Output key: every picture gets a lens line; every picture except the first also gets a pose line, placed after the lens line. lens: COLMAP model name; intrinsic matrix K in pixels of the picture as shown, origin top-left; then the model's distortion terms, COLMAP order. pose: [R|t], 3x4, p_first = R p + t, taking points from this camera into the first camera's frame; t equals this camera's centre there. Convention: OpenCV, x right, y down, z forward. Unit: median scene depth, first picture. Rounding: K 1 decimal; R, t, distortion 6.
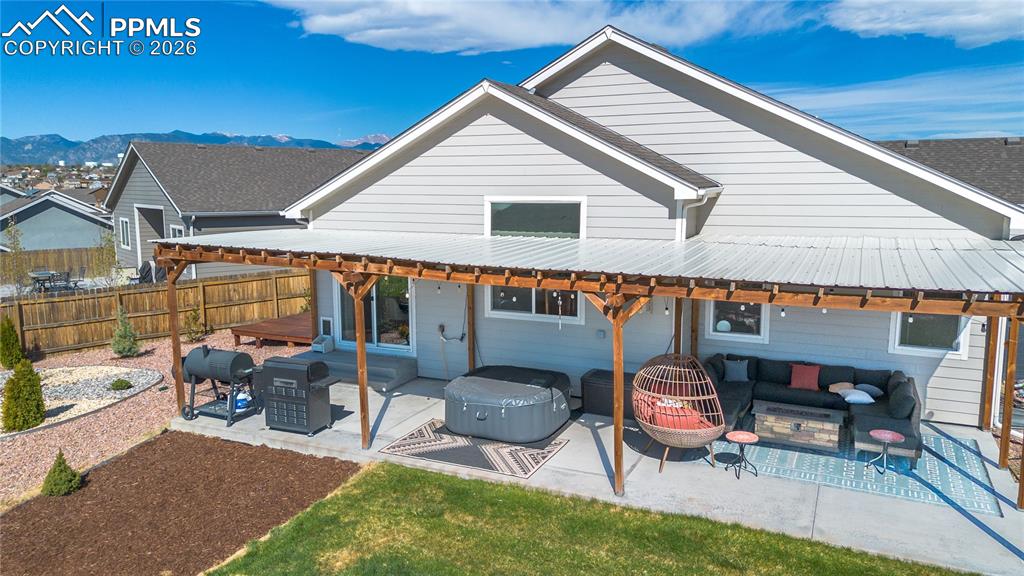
lens RADIAL K [[735.1, 0, 494.3], [0, 735.1, 274.7], [0, 0, 1]] dist [0.052706, -0.027283]
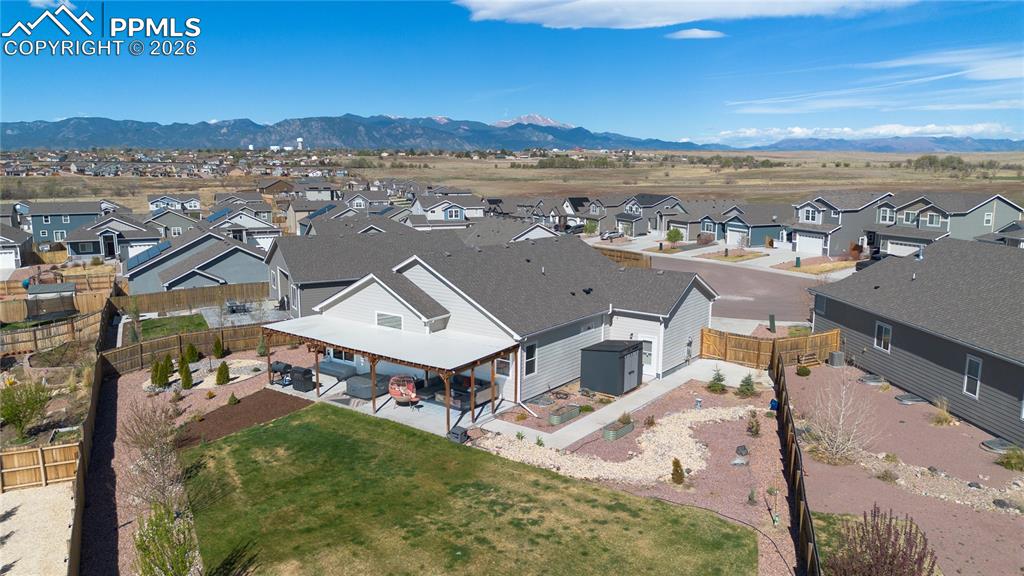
lens RADIAL K [[735.1, 0, 516.3], [0, 735.1, 282.1], [0, 0, 1]] dist [0.052706, -0.027283]
pose [[0.983176, 0.034042, -0.179459, 0.944350], [-0.026150, 0.998592, 0.046163, -0.336104], [0.180777, -0.040693, 0.982682, -1.526560]]
